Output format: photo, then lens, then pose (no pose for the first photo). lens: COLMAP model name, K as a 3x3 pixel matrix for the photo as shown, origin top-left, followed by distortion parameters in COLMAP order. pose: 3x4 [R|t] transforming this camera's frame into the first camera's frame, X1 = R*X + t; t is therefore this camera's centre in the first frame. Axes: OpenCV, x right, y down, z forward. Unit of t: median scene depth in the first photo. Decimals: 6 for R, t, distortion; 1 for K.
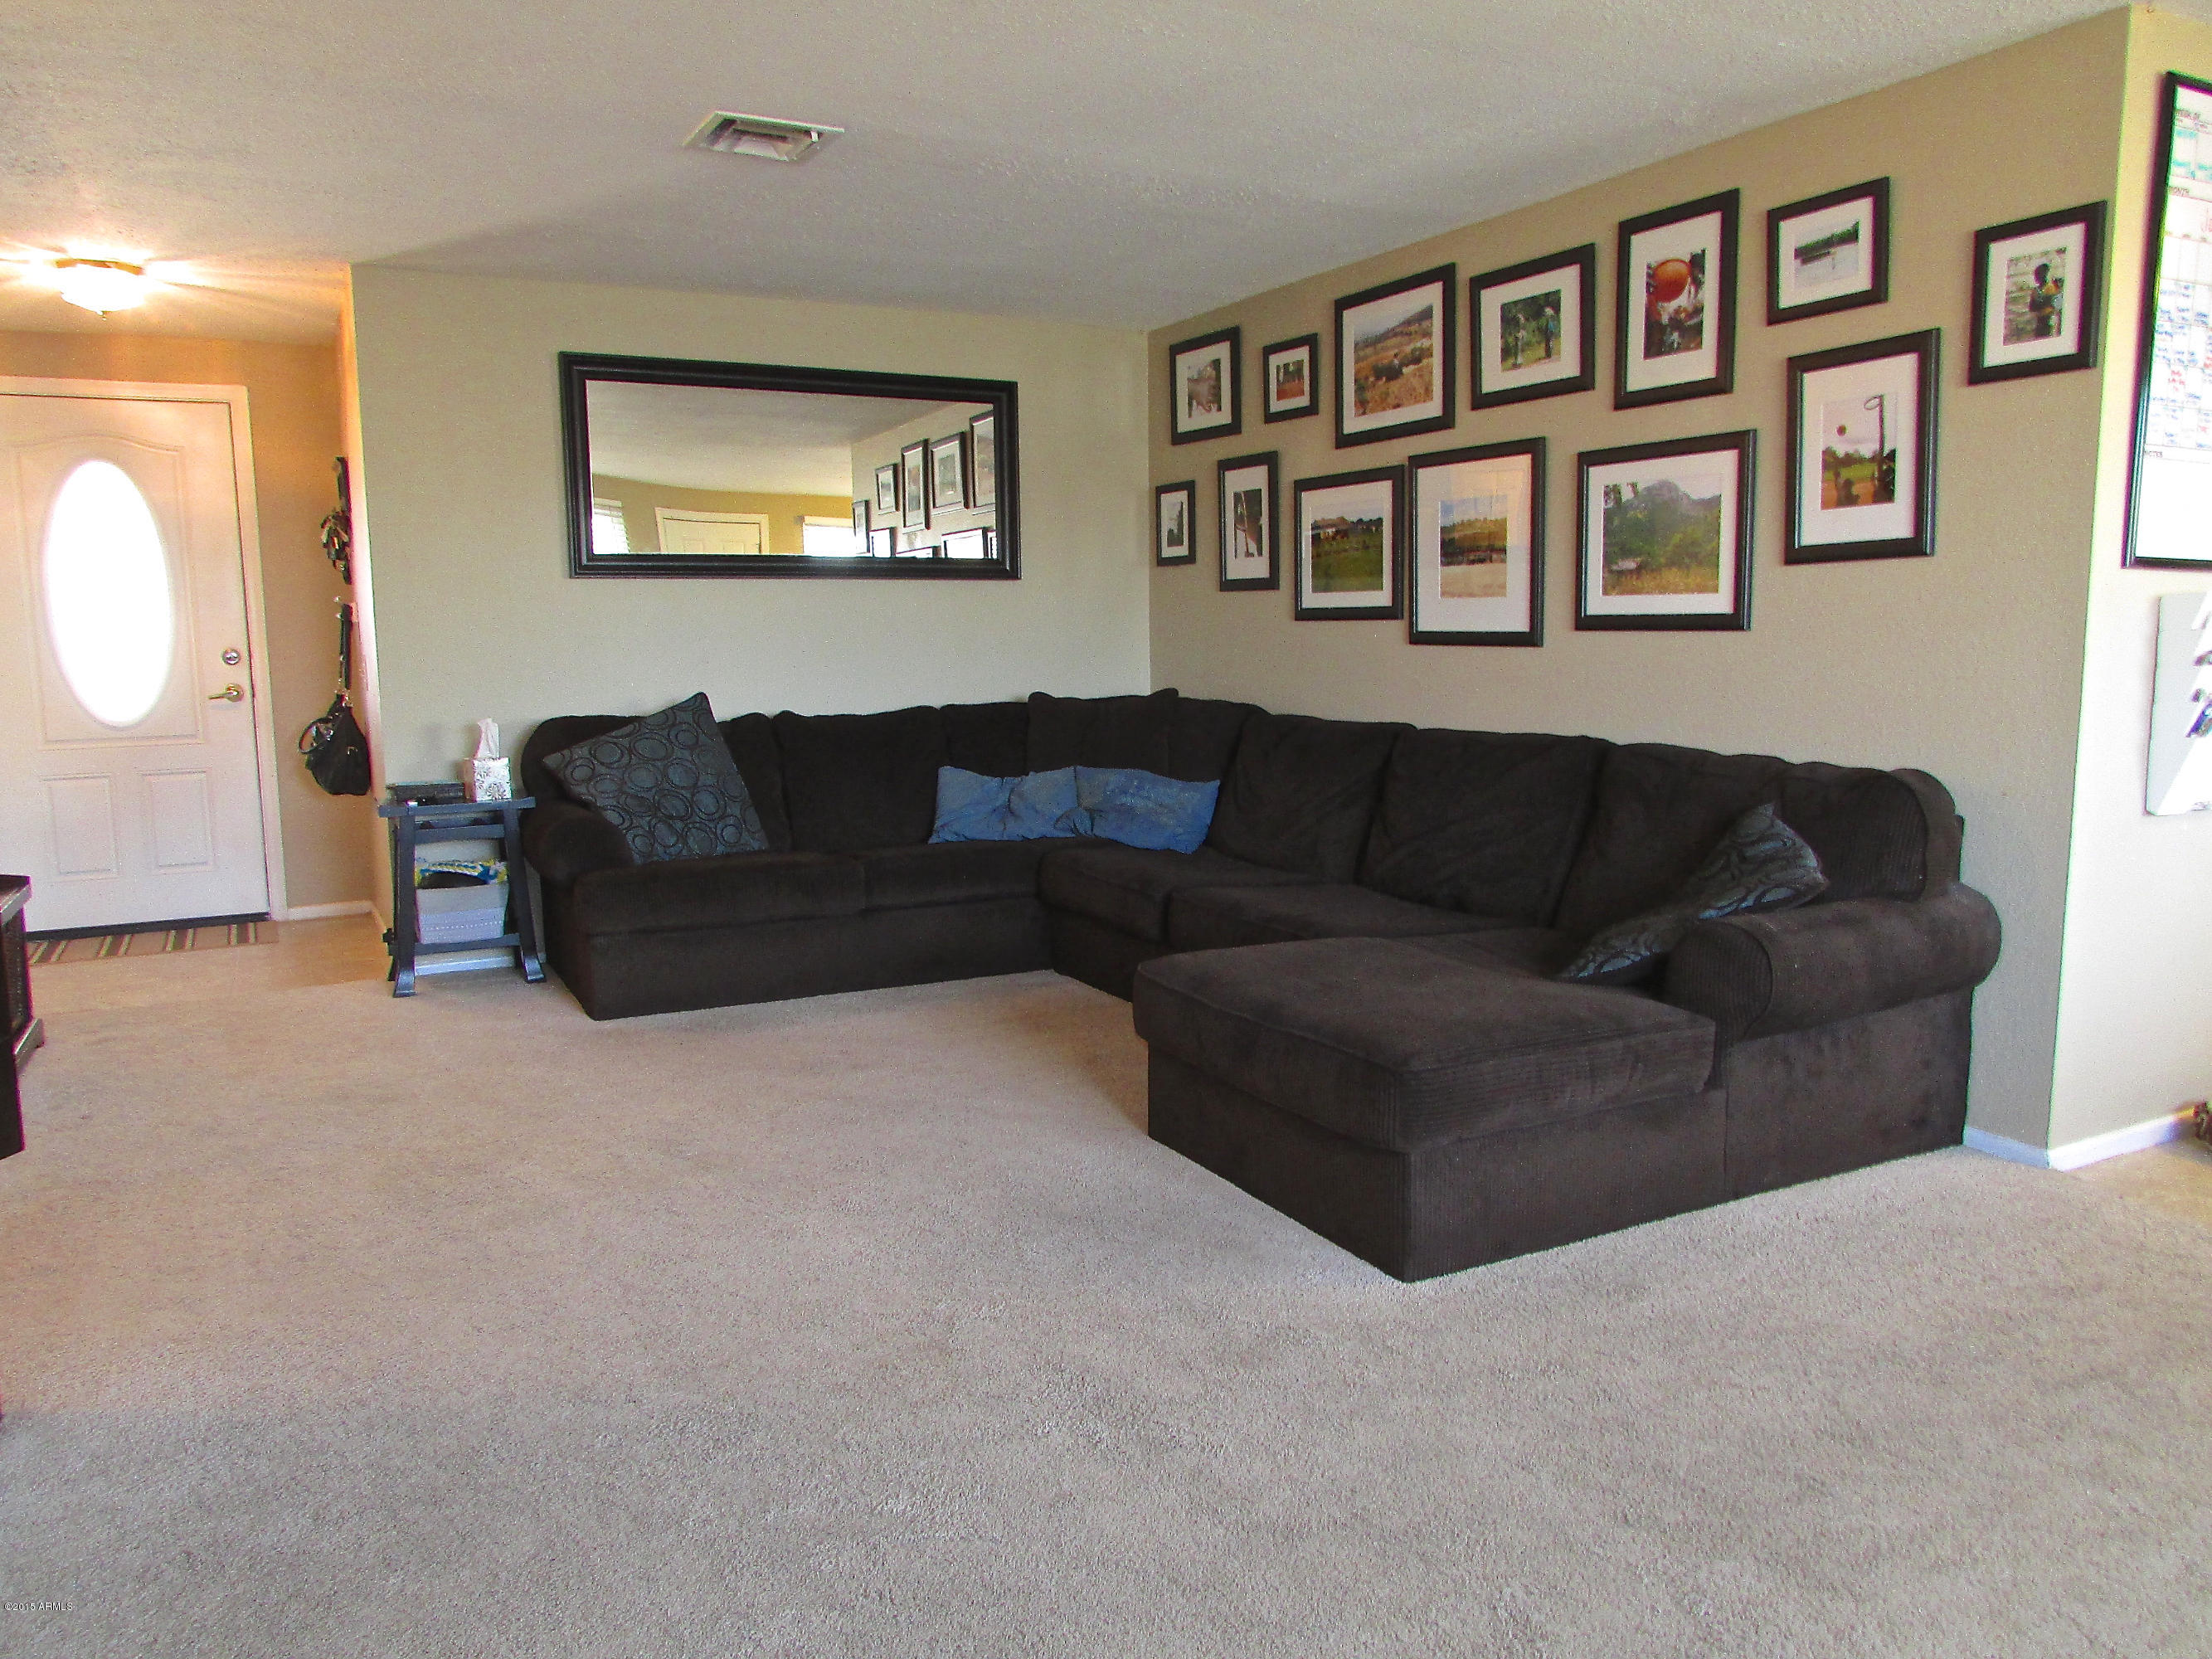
lens RADIAL K [[1593.9, 0, 1102.3], [0, 1593.9, 832.4], [0, 0, 1]] dist [-0.045410, 0.022251]
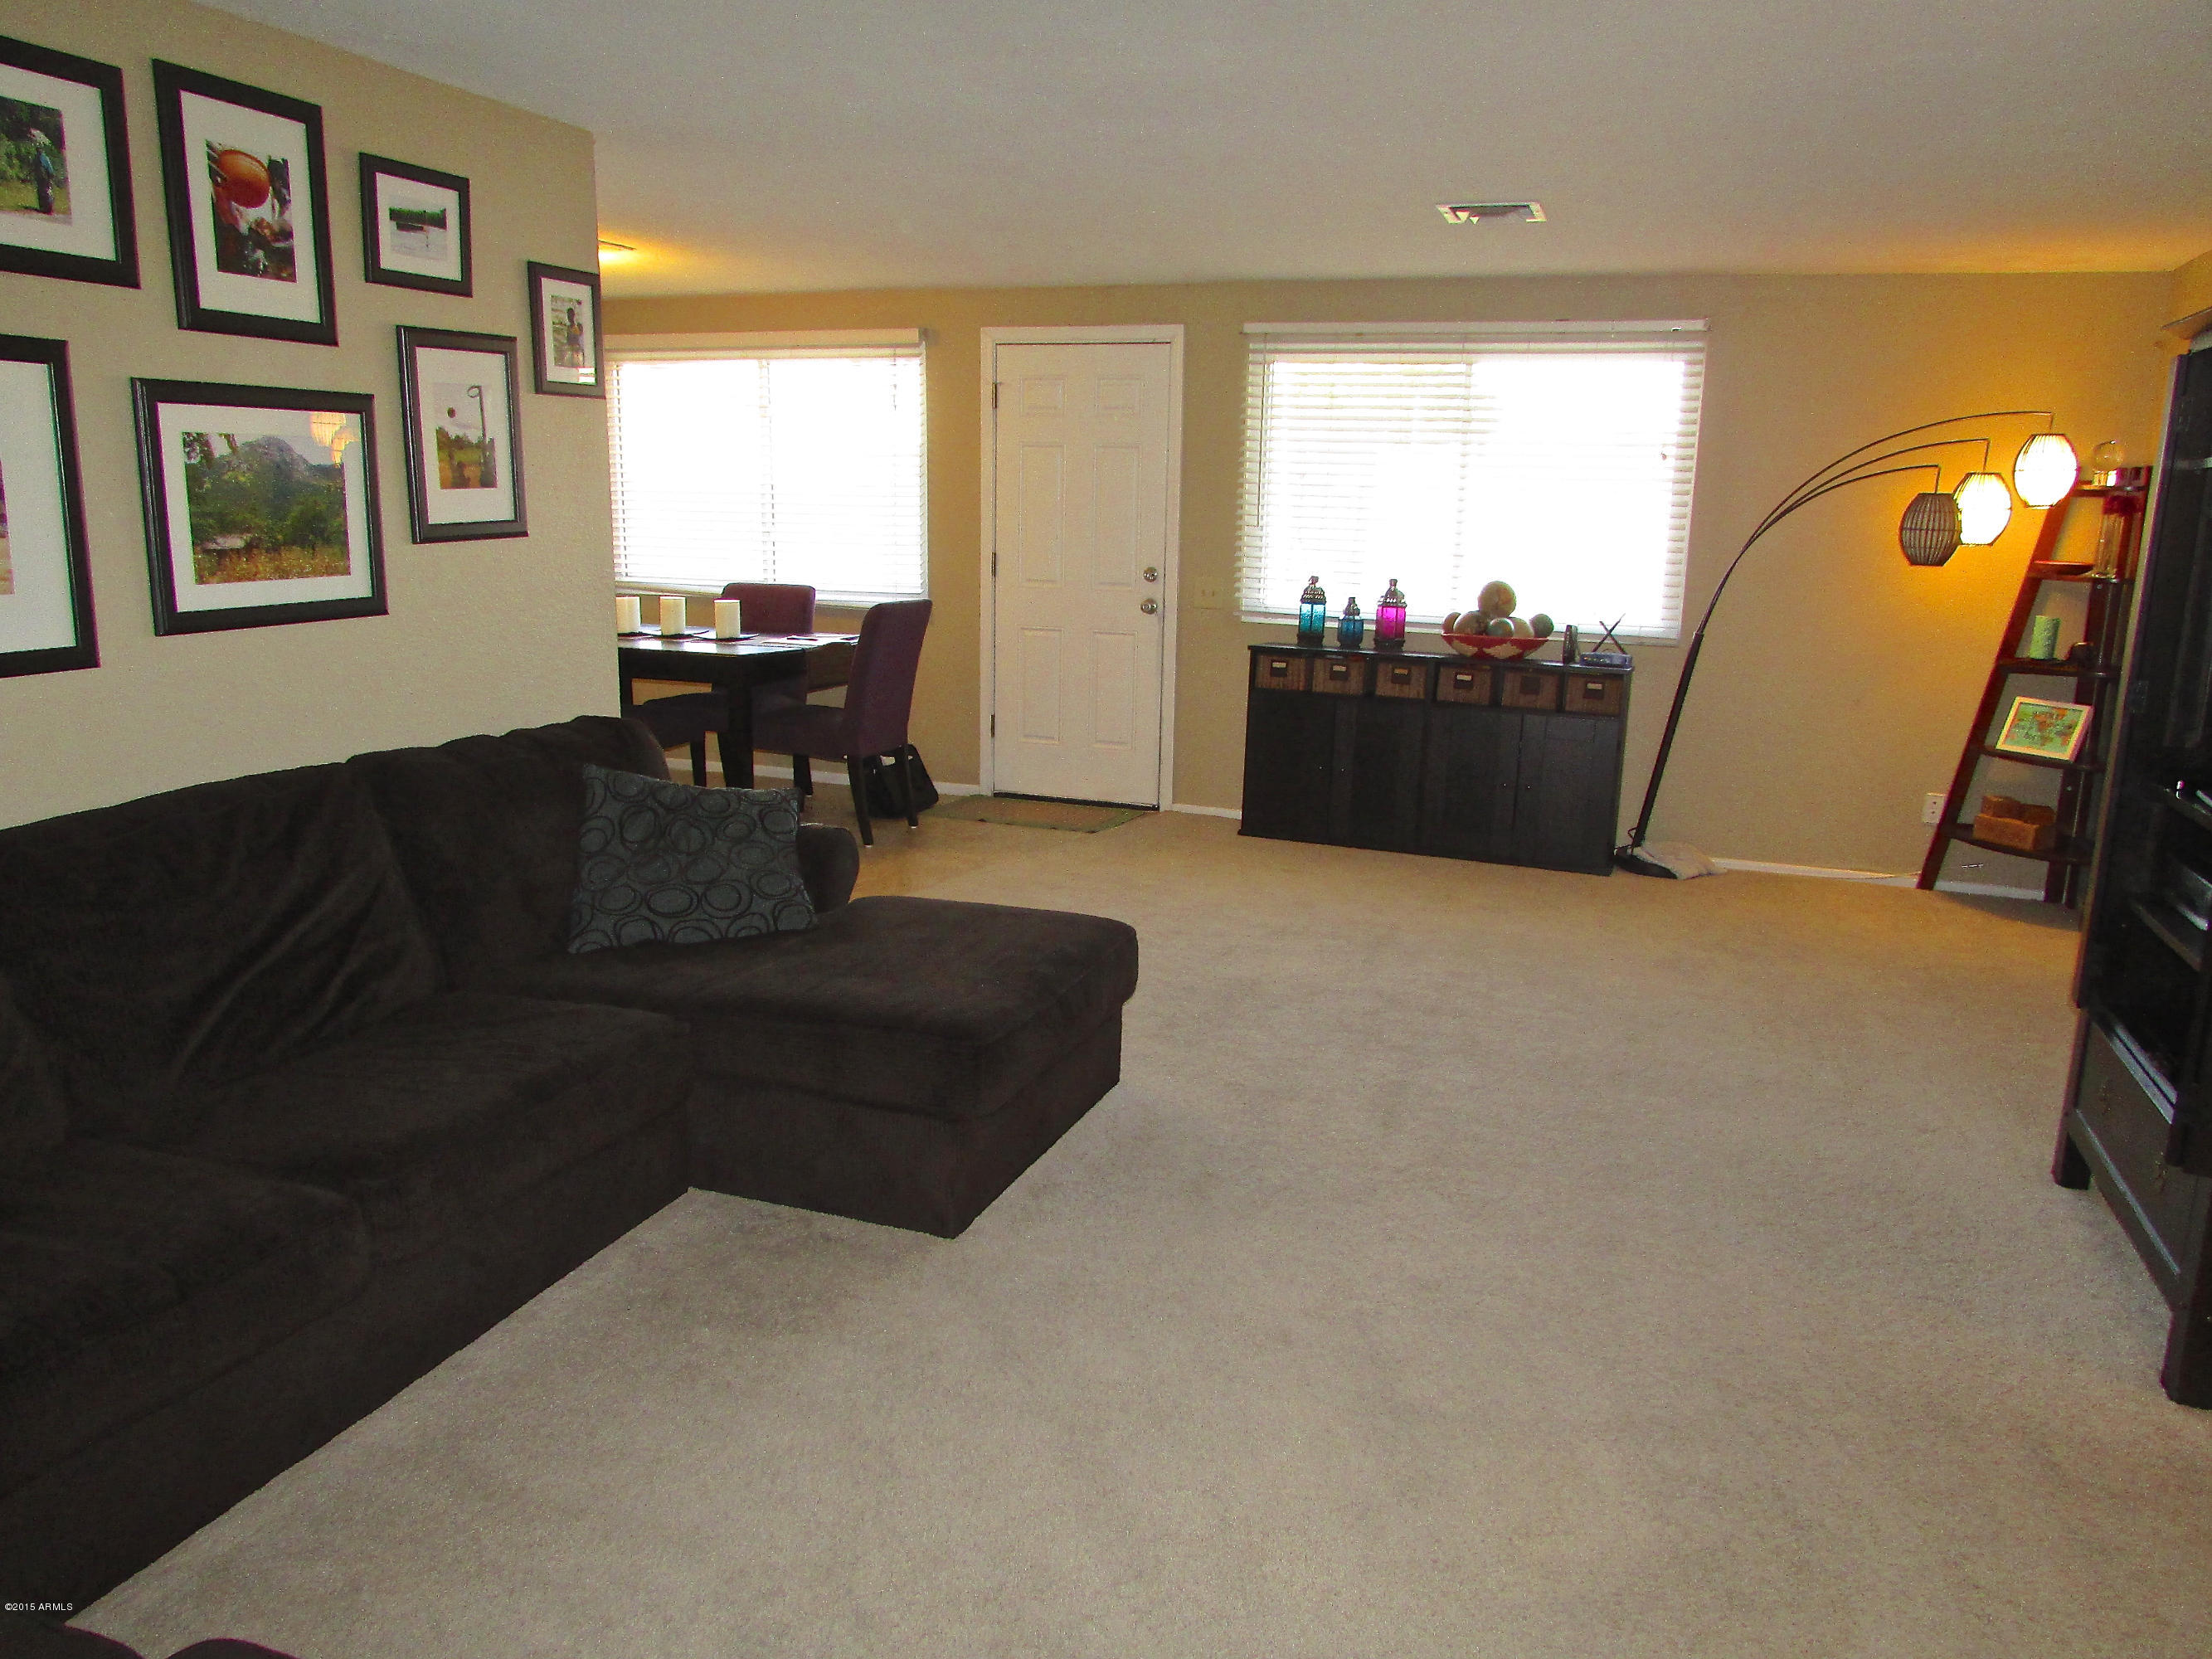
lens RADIAL K [[1593.9, 0, 1102.1], [0, 1593.9, 823.7], [0, 0, 1]] dist [-0.045410, 0.022251]
pose [[-0.665025, -0.155084, 0.730542, -0.553320], [0.086543, 0.955608, 0.281644, -0.230916], [-0.741790, 0.250524, -0.622082, 1.274293]]
